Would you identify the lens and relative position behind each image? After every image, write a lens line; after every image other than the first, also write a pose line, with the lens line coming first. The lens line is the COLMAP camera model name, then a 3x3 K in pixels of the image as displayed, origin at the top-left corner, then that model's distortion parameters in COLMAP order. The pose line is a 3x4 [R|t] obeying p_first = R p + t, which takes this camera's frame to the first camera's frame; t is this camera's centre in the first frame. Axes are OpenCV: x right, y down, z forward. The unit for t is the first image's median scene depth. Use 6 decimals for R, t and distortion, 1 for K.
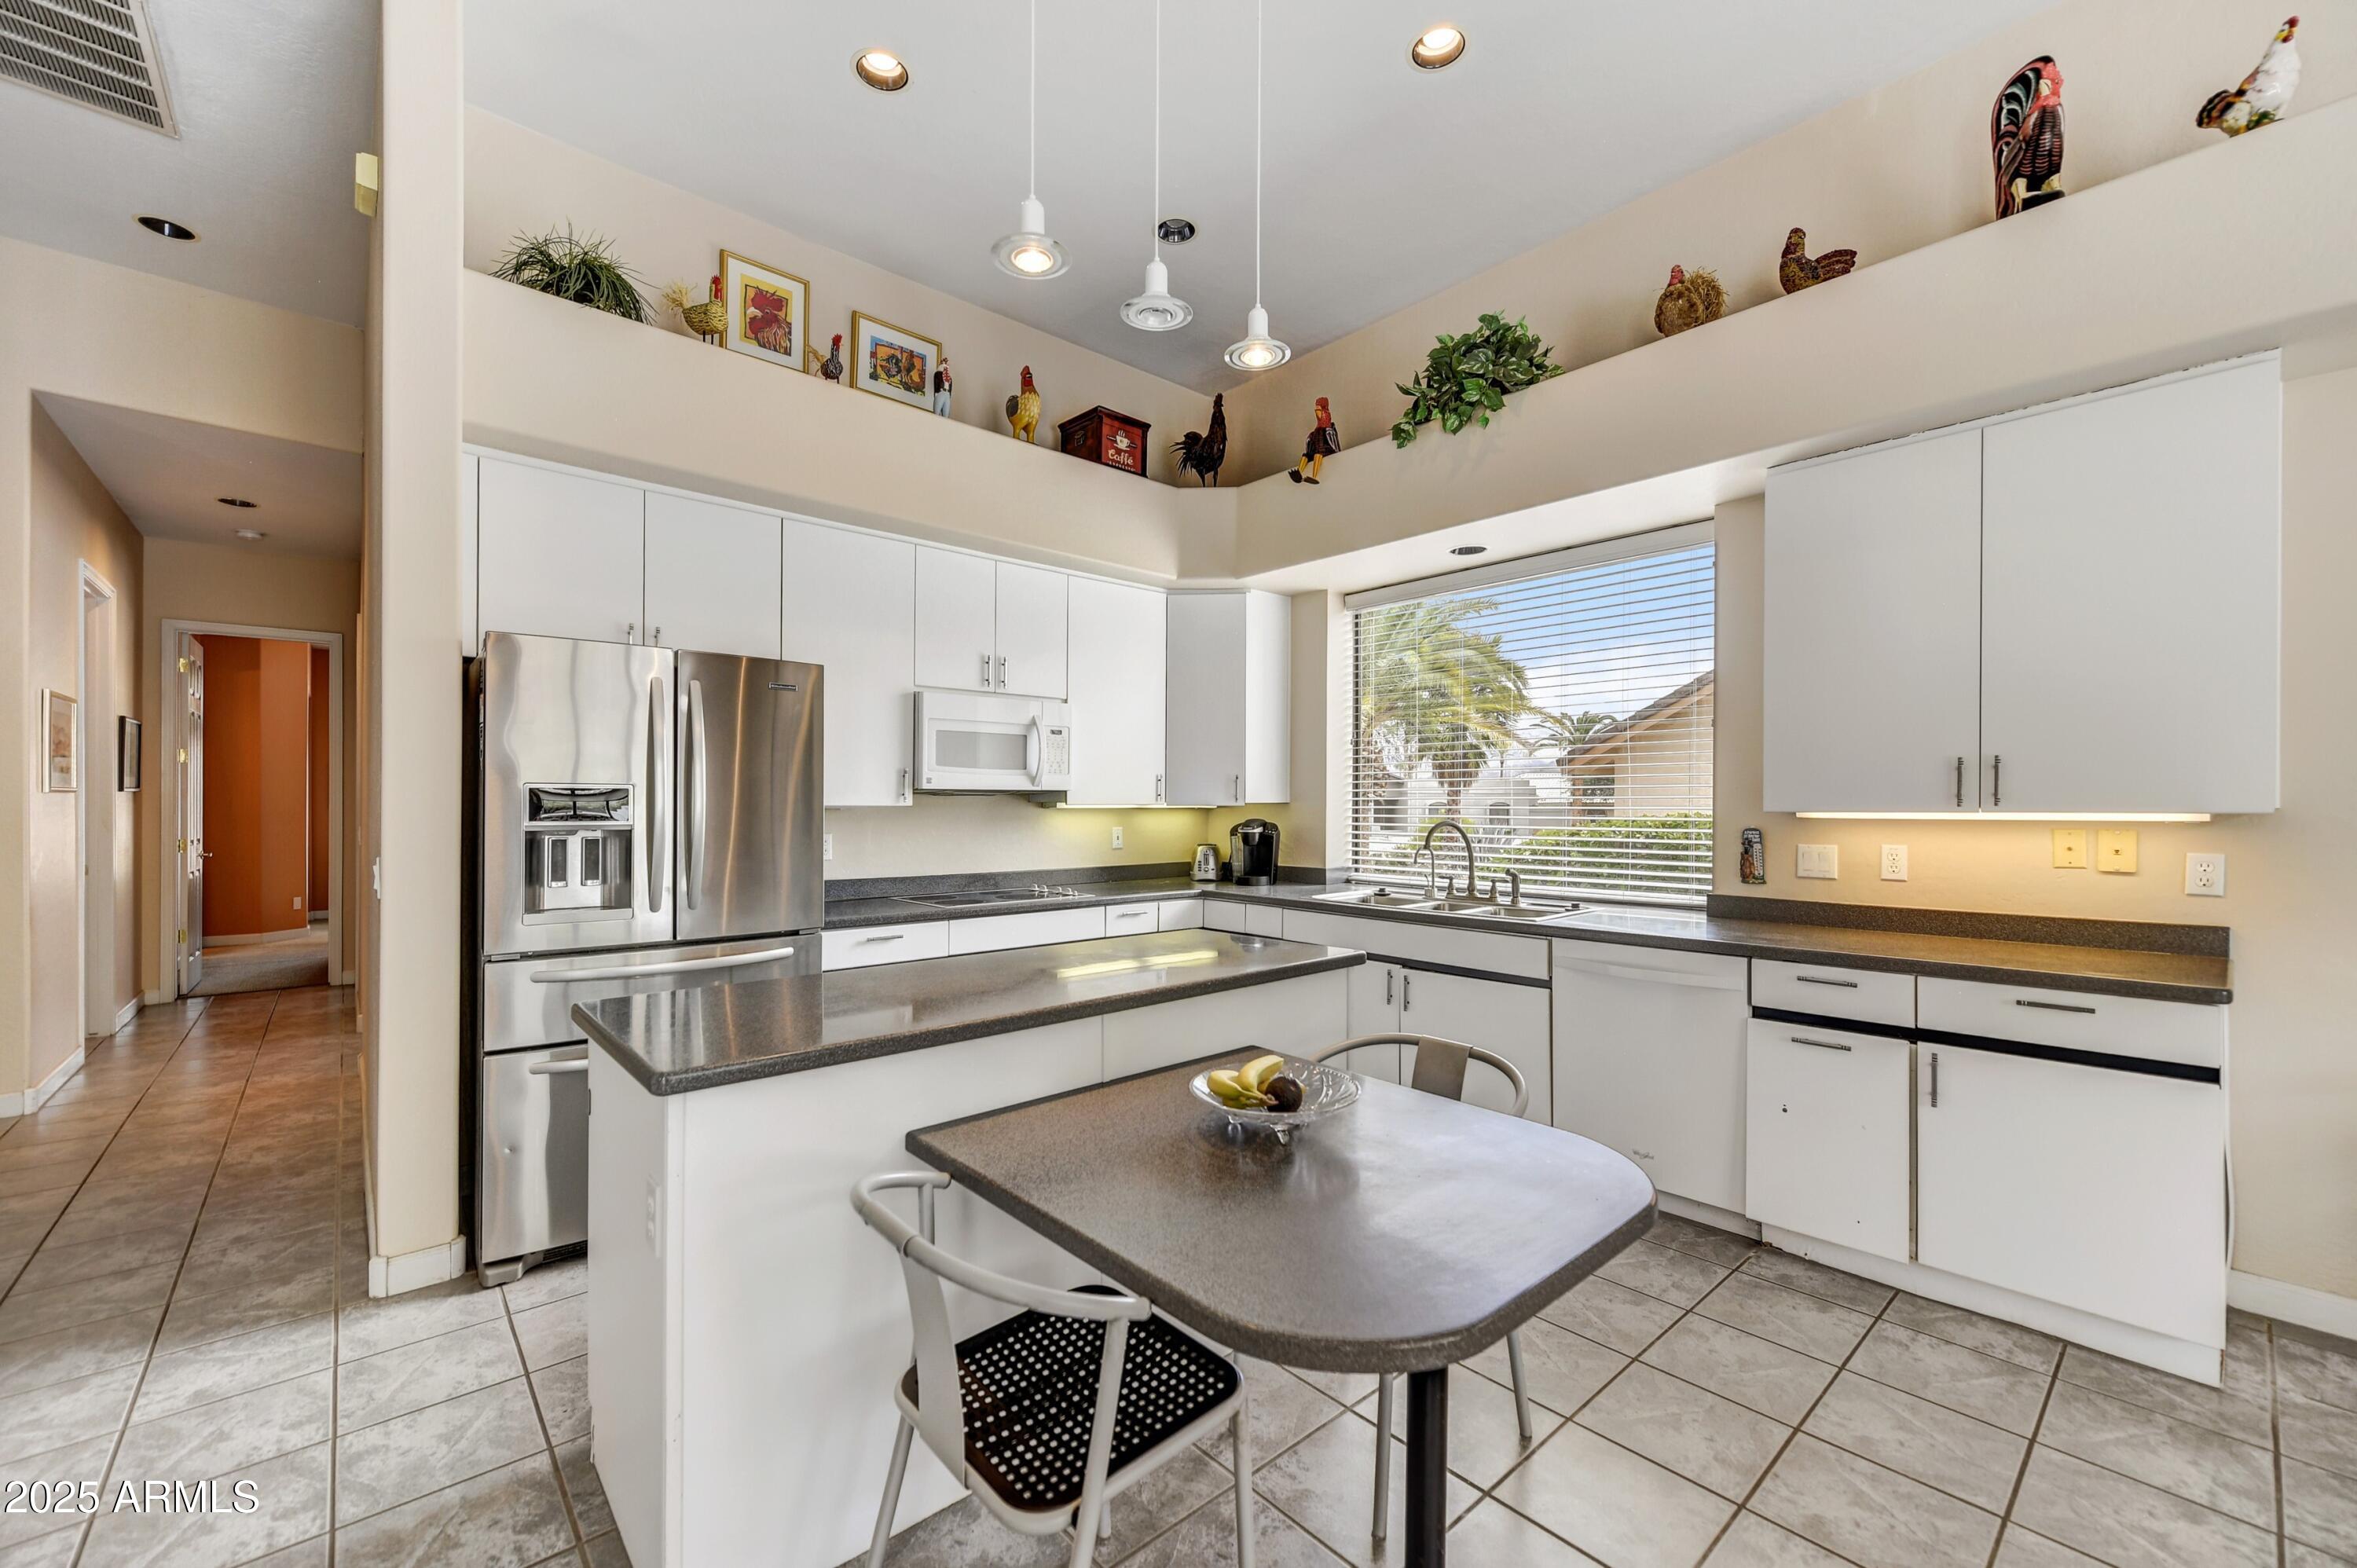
lens RADIAL K [[930.6, 0, 1178.1], [0, 930.6, 803.9], [0, 0, 1]] dist [0.001923, -0.000021]
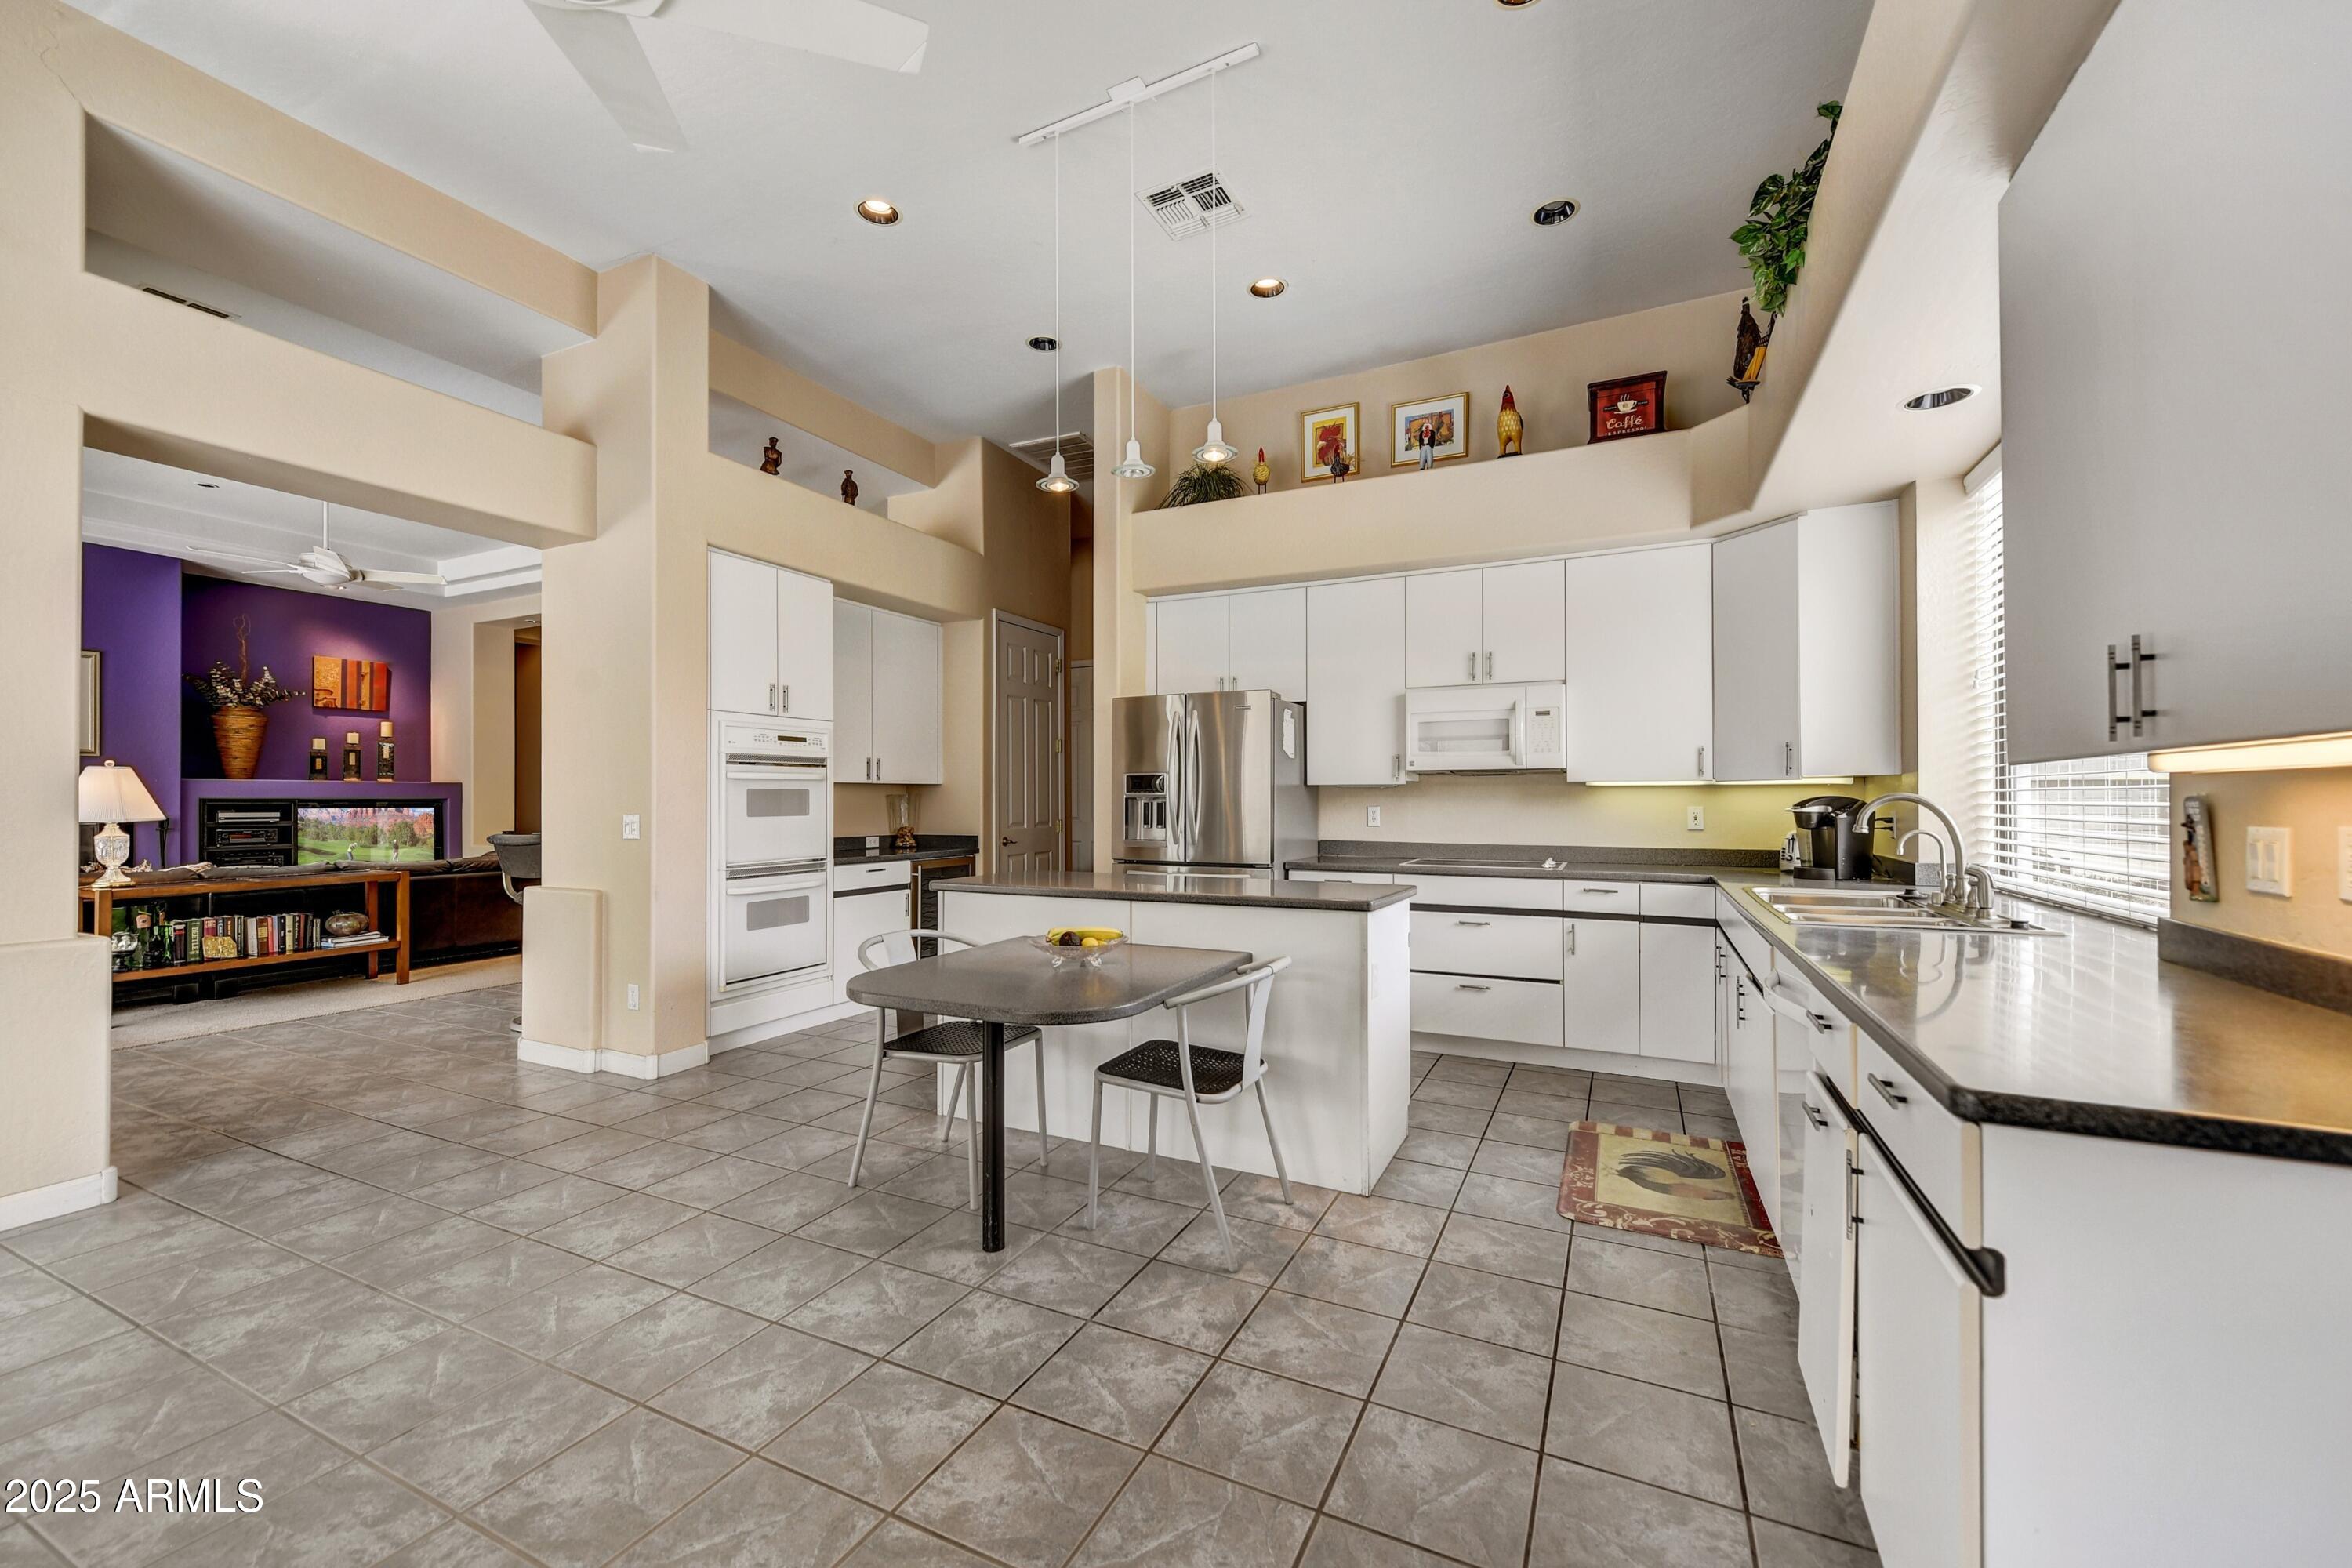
lens RADIAL K [[928.7, 0, 1176.8], [0, 928.7, 786.0], [0, 0, 1]] dist [0.001923, -0.000021]
pose [[0.379309, -0.012067, -0.925191, 0.723937], [0.002819, 0.999925, -0.011886, 0.017954], [0.925266, 0.001901, 0.379315, 0.224797]]
